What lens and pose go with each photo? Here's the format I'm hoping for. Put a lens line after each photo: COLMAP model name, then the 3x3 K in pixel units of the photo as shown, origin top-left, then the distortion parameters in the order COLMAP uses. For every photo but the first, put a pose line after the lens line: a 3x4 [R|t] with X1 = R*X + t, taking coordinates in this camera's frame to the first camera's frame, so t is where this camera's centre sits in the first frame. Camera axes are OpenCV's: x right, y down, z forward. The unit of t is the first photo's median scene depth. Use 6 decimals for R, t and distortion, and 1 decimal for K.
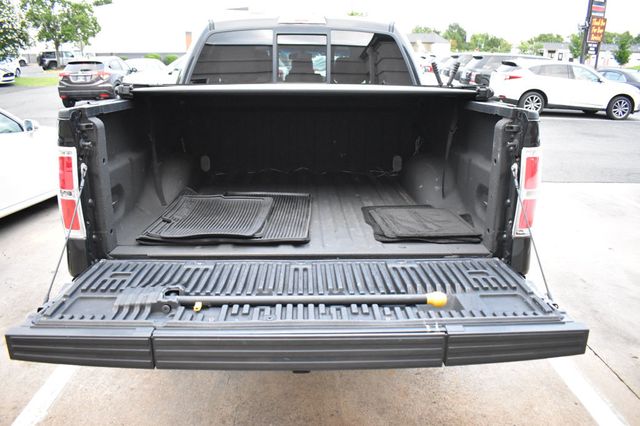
lens RADIAL K [[488.9, 0, 320.0], [0, 488.9, 213.0], [0, 0, 1]] dist [-0.099708, 0.013128]
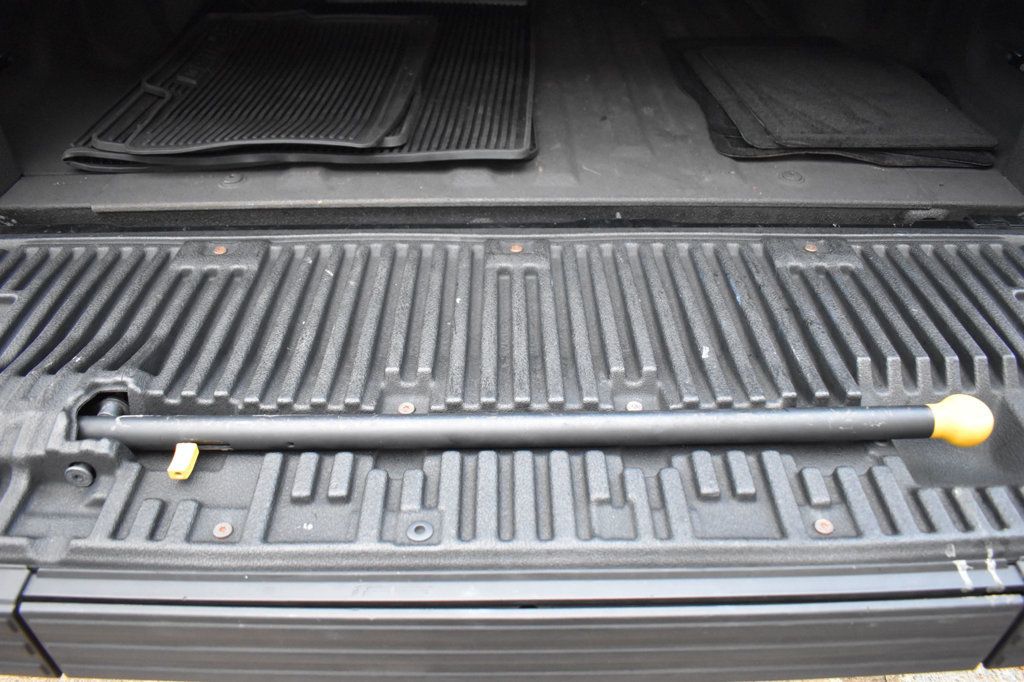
lens RADIAL K [[782.3, 0, 512.0], [0, 782.3, 341.0], [0, 0, 1]] dist [-0.099708, 0.013128]
pose [[0.999791, 0.009091, -0.018311, -0.037748], [-0.001010, 0.916563, 0.399888, -0.063828], [0.020418, -0.399786, 0.916381, 0.571420]]
